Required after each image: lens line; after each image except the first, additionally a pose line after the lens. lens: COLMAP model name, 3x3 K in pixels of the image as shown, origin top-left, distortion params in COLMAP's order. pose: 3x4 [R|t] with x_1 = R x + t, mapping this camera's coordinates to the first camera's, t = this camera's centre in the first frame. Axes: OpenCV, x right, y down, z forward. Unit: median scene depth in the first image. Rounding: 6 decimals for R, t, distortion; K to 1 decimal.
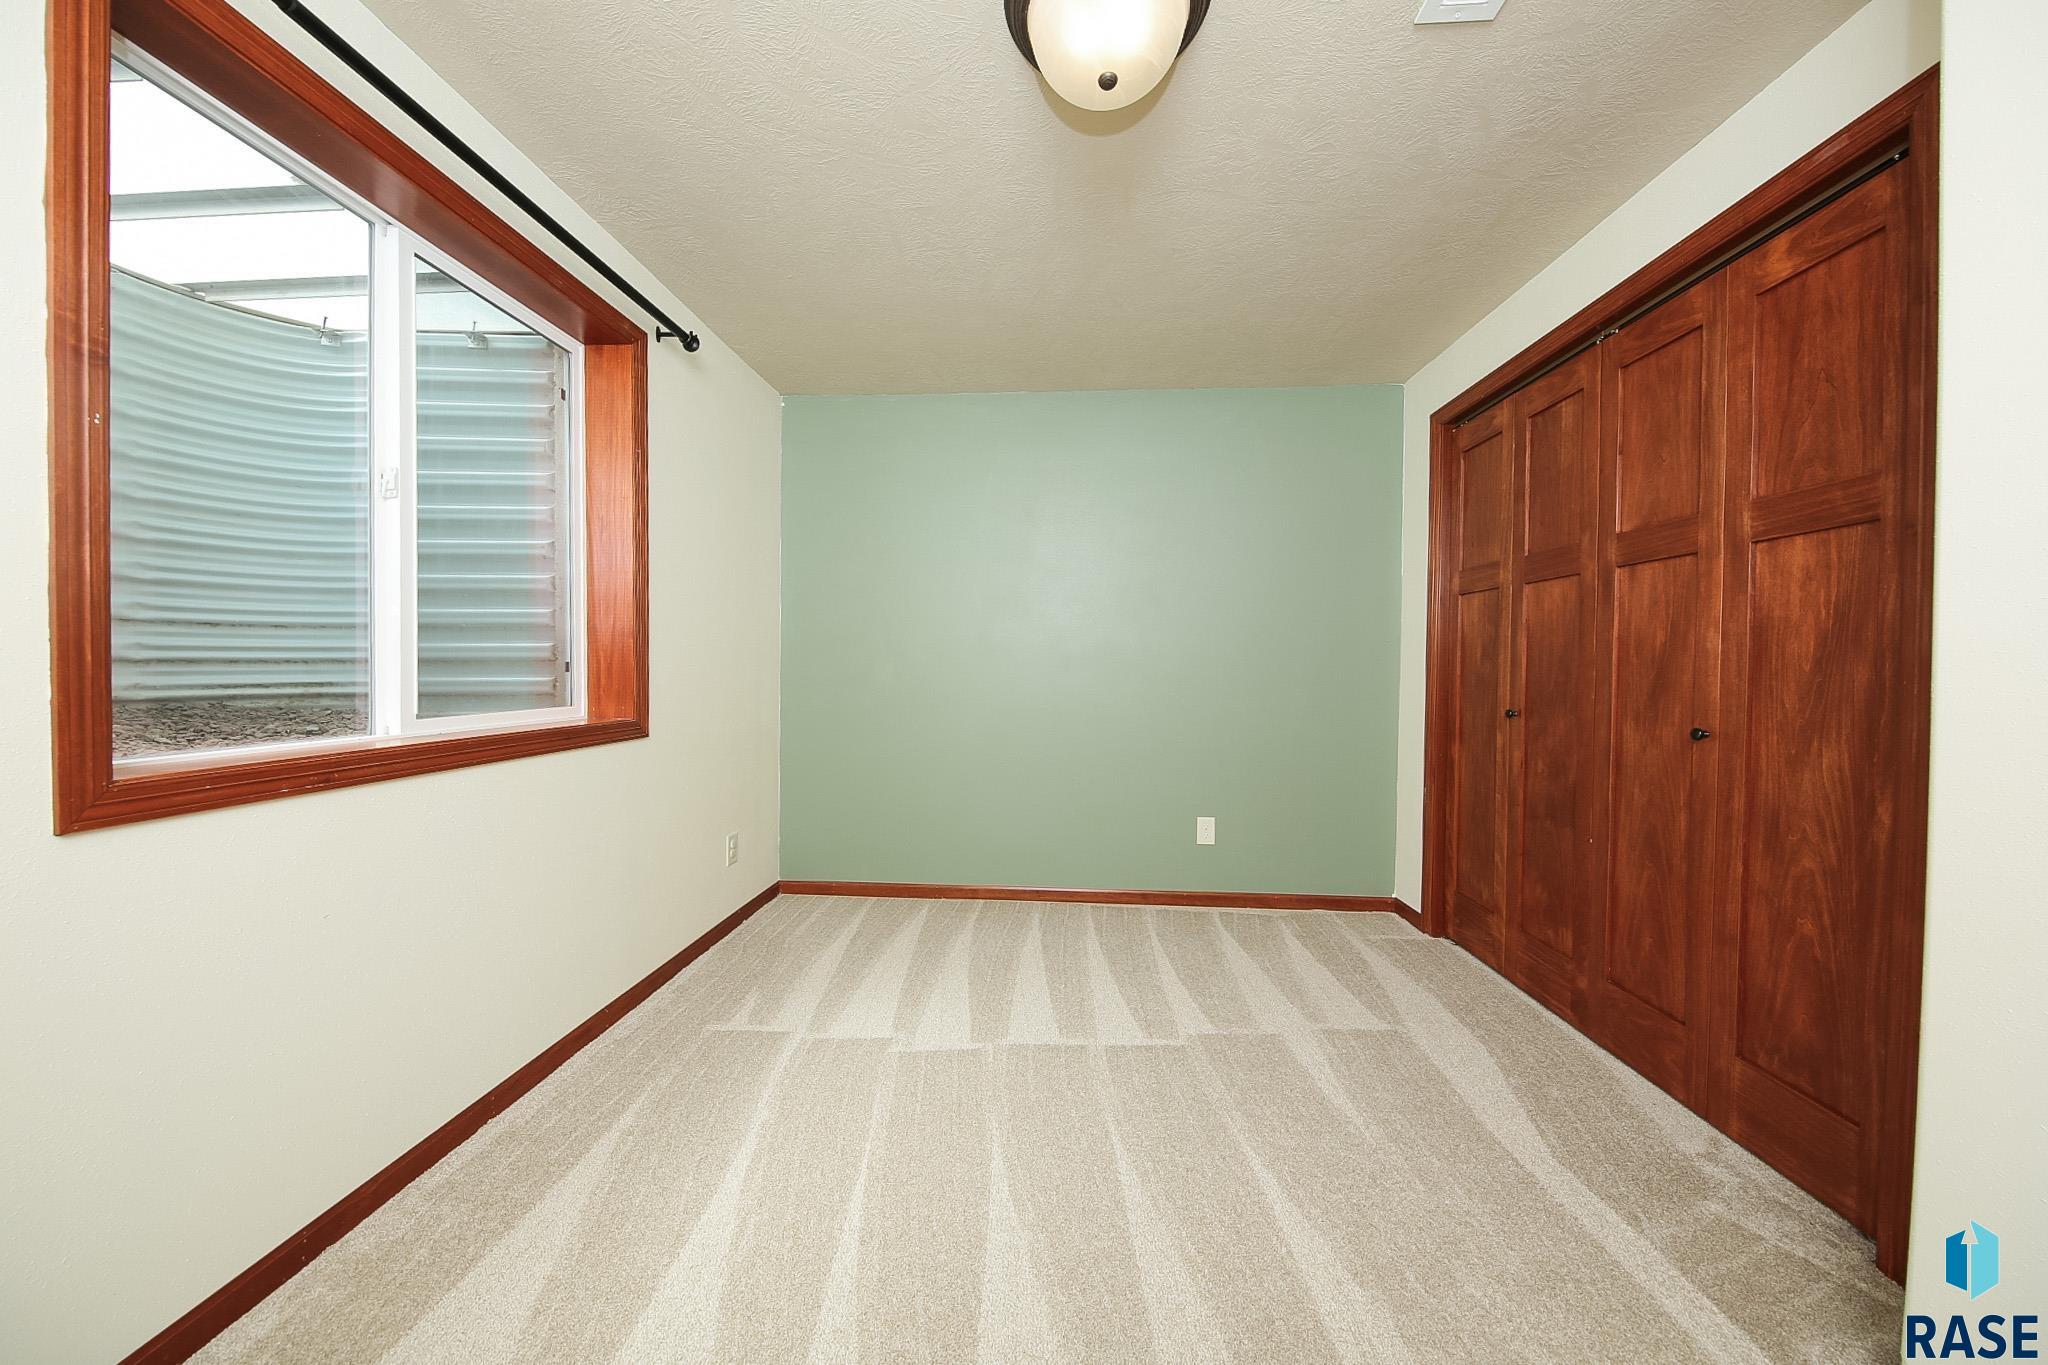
lens RADIAL K [[648.3, 0, 1018.6], [0, 648.3, 672.6], [0, 0, 1]] dist [0.000003, -0.000111]
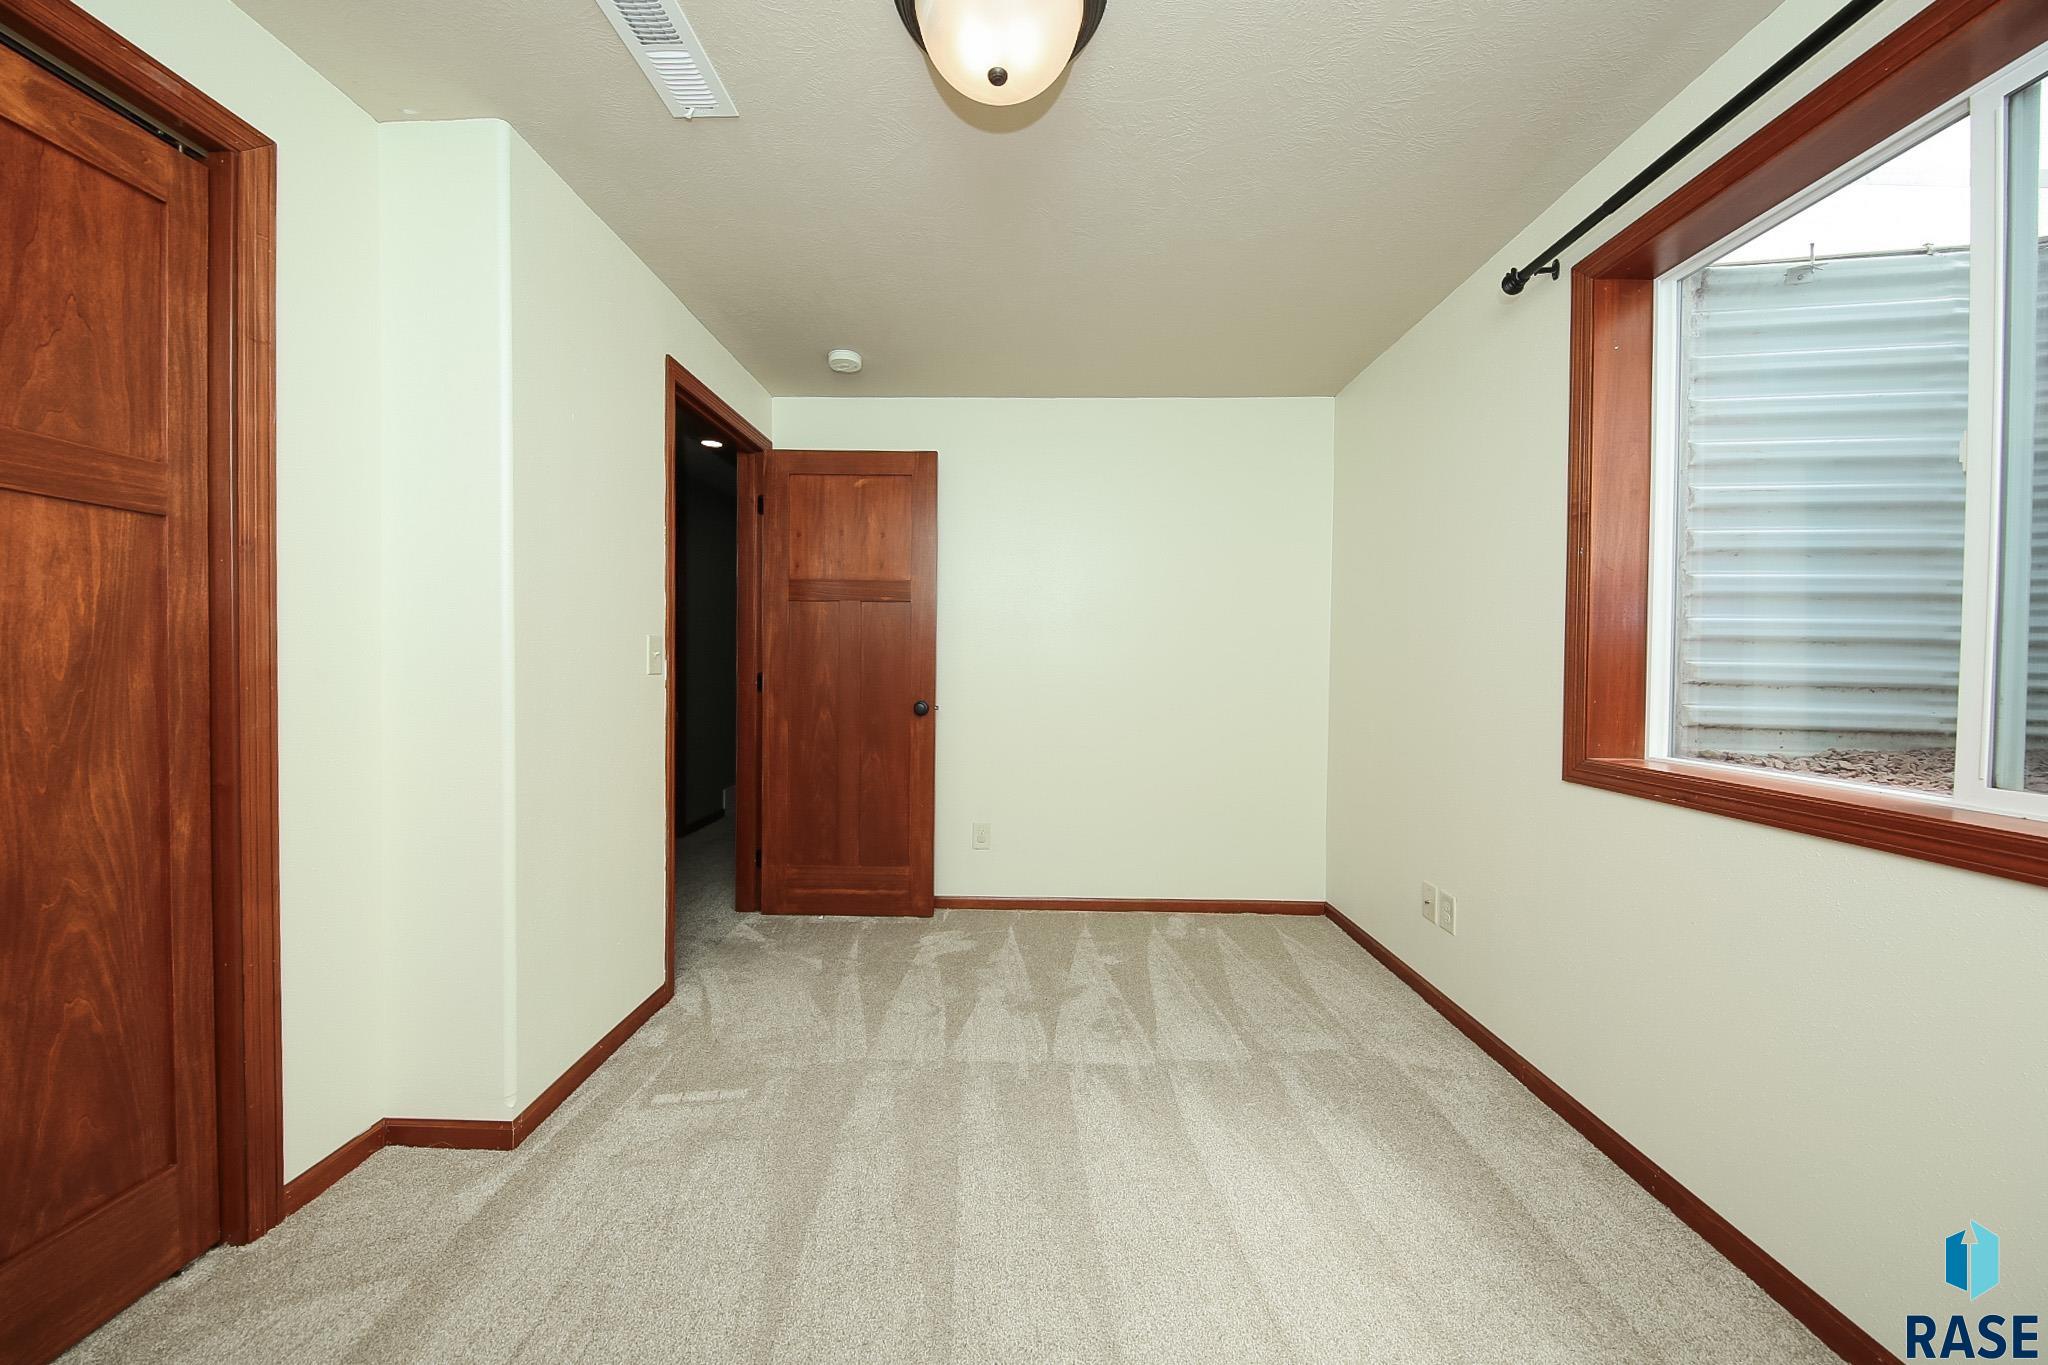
lens RADIAL K [[668.4, 0, 1025.3], [0, 668.4, 676.2], [0, 0, 1]] dist [0.001179, 0.000027]
pose [[-0.997687, -0.016950, -0.065821, 0.138936], [-0.019001, 0.999349, 0.030655, -0.054901], [0.065258, 0.031834, -0.997360, 1.914056]]
